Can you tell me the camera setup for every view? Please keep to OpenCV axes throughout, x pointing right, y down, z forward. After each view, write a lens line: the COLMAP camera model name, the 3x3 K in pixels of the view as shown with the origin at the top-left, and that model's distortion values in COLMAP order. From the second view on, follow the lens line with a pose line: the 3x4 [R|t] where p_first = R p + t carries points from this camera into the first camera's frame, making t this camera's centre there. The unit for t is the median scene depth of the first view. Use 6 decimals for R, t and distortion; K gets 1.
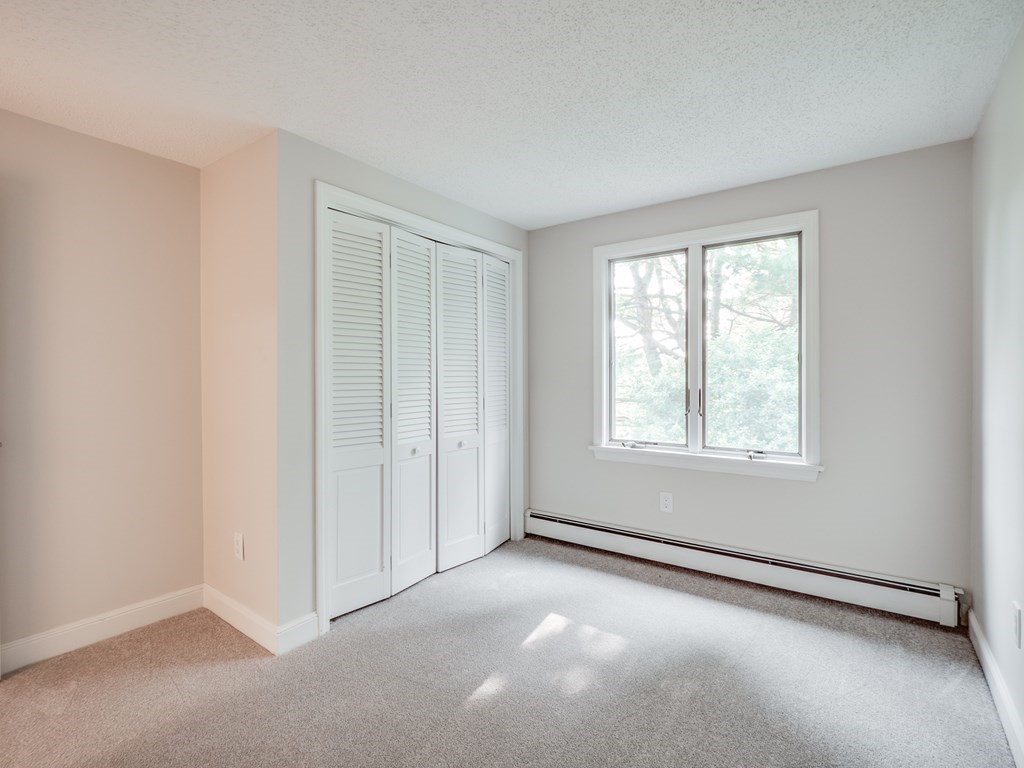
lens RADIAL K [[505.1, 0, 506.5], [0, 505.1, 380.5], [0, 0, 1]] dist [-0.015799, -0.000681]
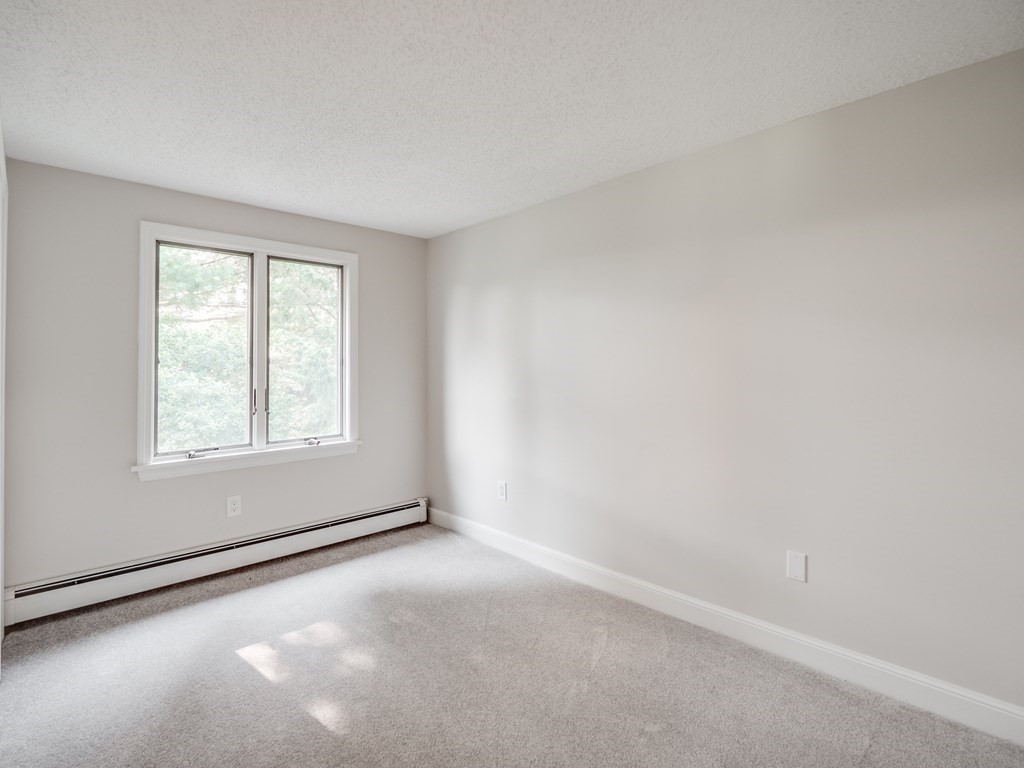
lens RADIAL K [[506.6, 0, 506.9], [0, 506.6, 361.2], [0, 0, 1]] dist [-0.010500, -0.001876]
pose [[0.166580, 0.010831, 0.985968, -0.580621], [0.016803, 0.999763, -0.013822, -0.017676], [-0.985885, 0.018870, 0.166359, 0.317160]]
